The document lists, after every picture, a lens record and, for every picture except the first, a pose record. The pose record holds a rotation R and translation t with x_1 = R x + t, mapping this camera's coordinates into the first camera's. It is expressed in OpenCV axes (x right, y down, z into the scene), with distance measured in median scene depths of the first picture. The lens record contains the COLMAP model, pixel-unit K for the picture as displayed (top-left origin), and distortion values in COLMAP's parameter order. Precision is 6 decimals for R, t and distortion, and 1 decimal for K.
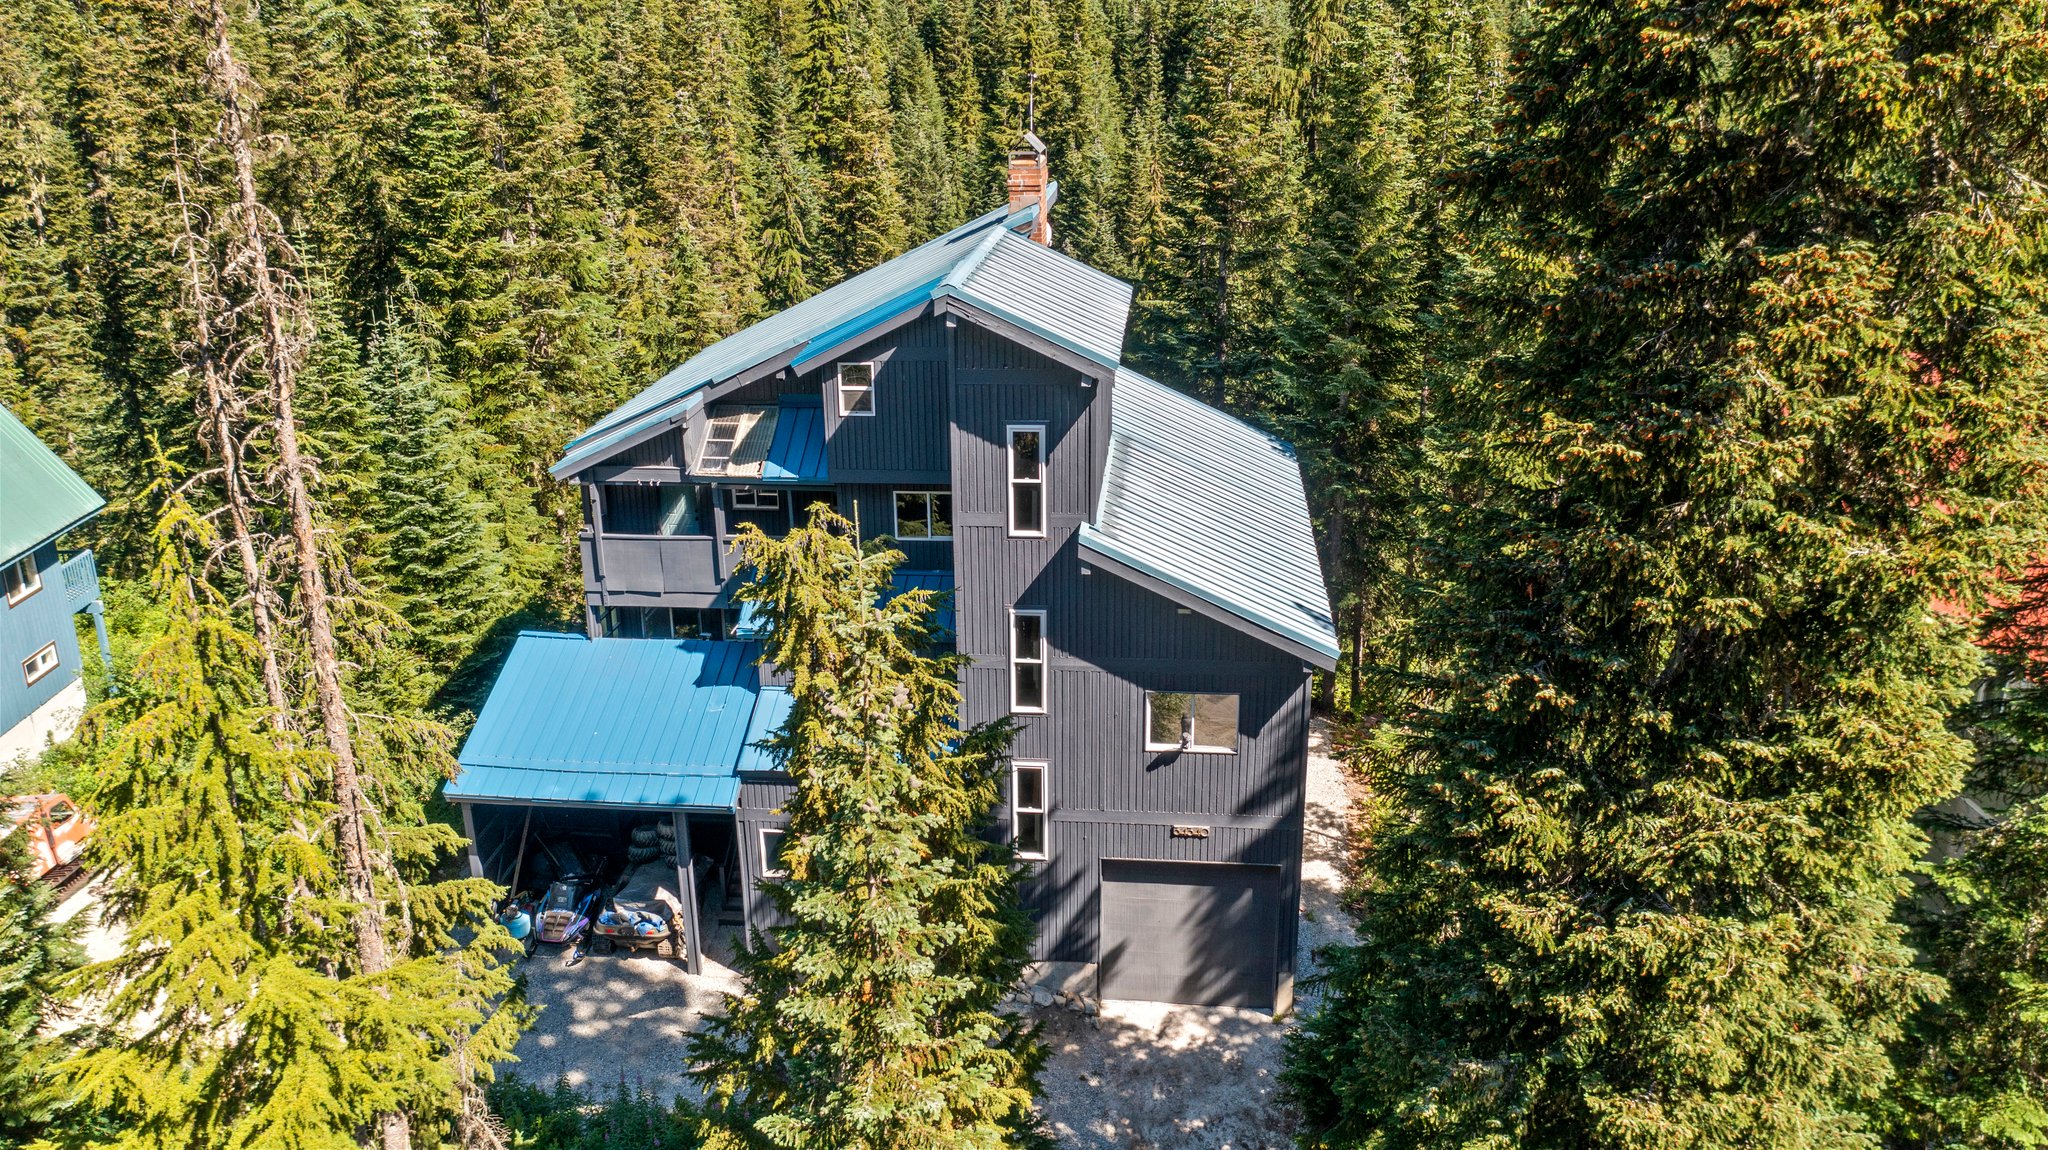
lens RADIAL K [[1605.4, 0, 1019.1], [0, 1605.4, 573.3], [0, 0, 1]] dist [-0.011034, -0.002055]
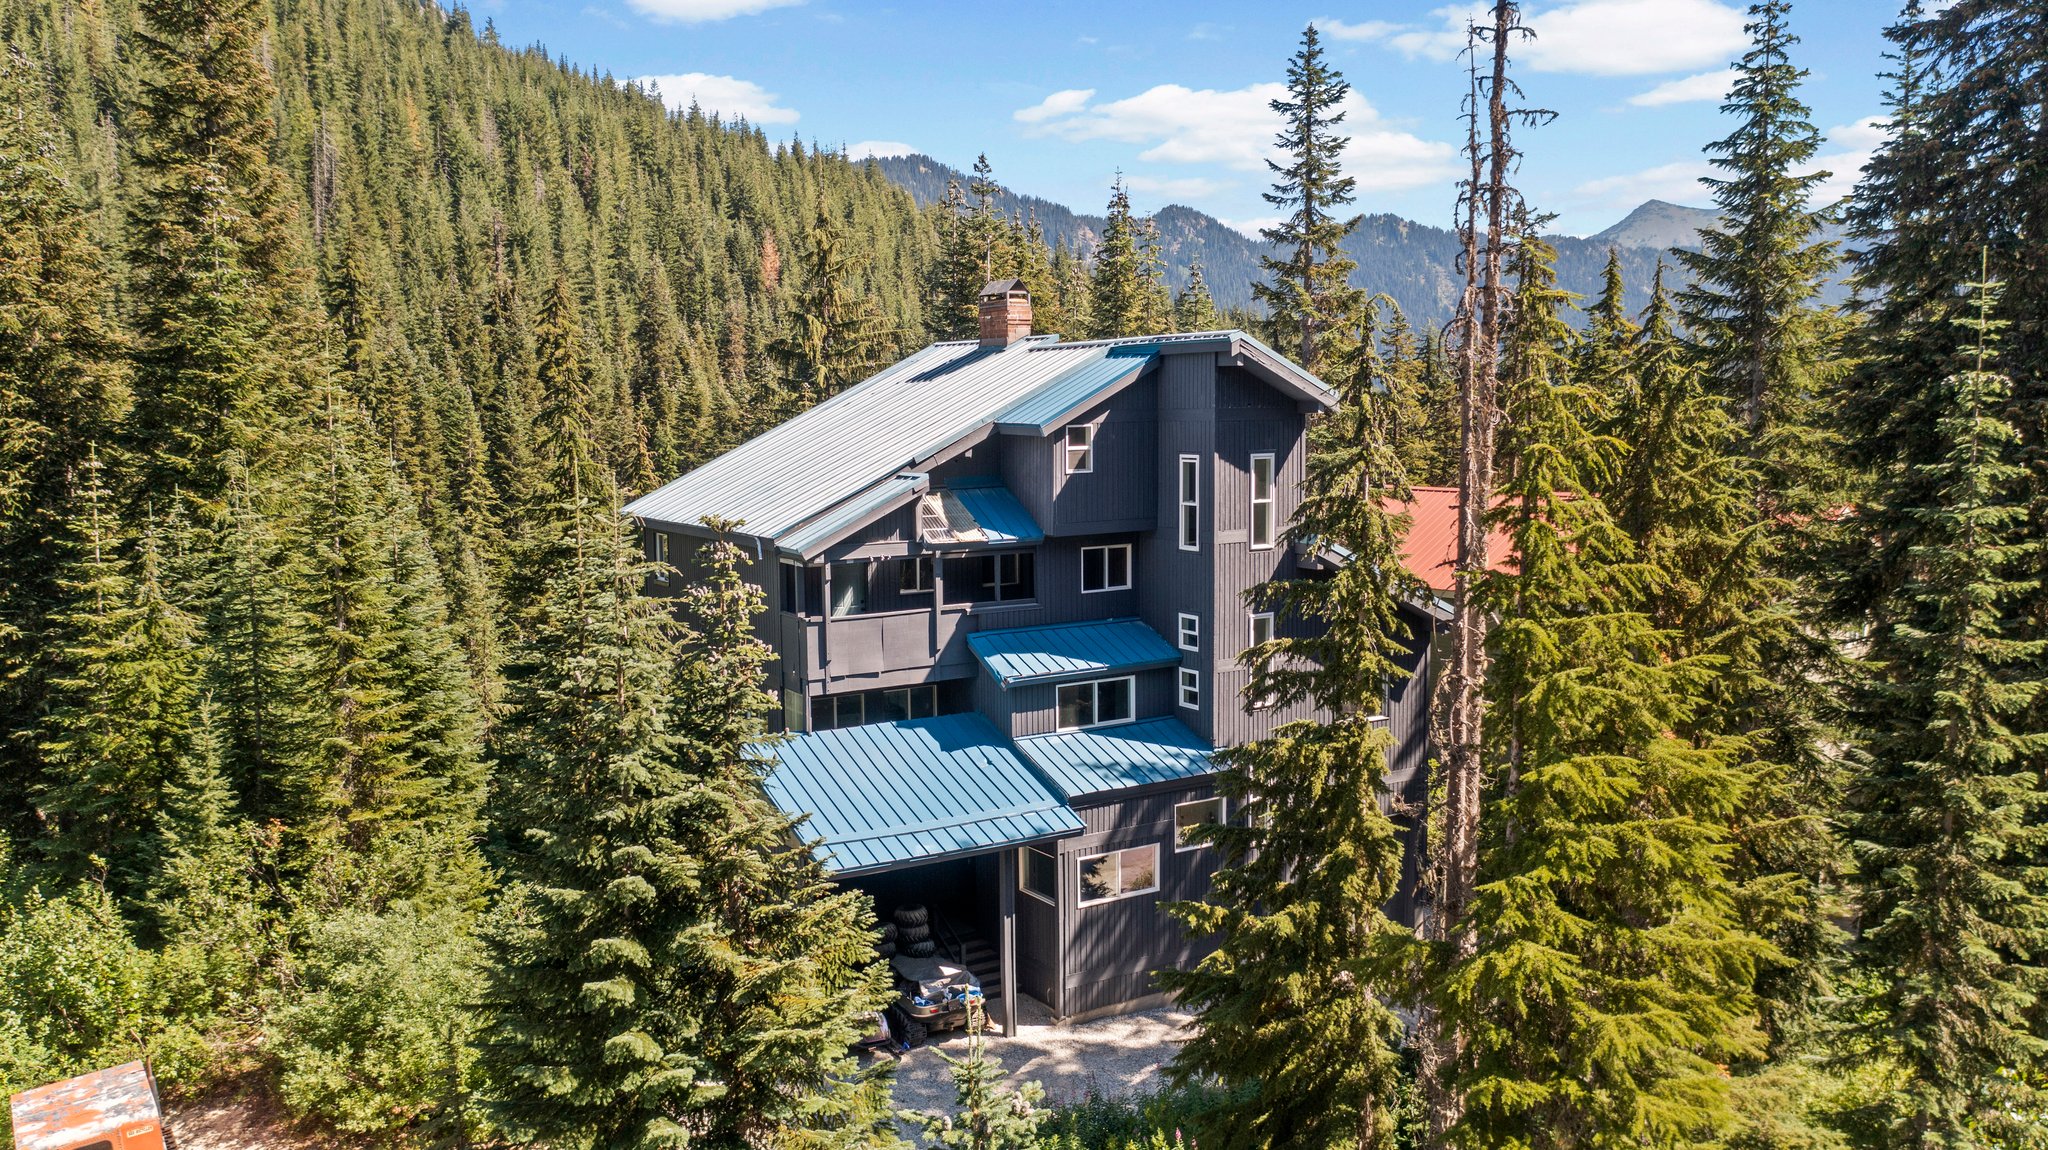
lens RADIAL K [[1605.4, 0, 1019.1], [0, 1605.4, 573.3], [0, 0, 1]] dist [-0.011034, -0.002055]
pose [[0.779180, -0.058385, 0.624075, -0.842302], [0.210767, 0.962080, -0.173143, 0.156426], [-0.590302, 0.266445, 0.761939, 0.182732]]
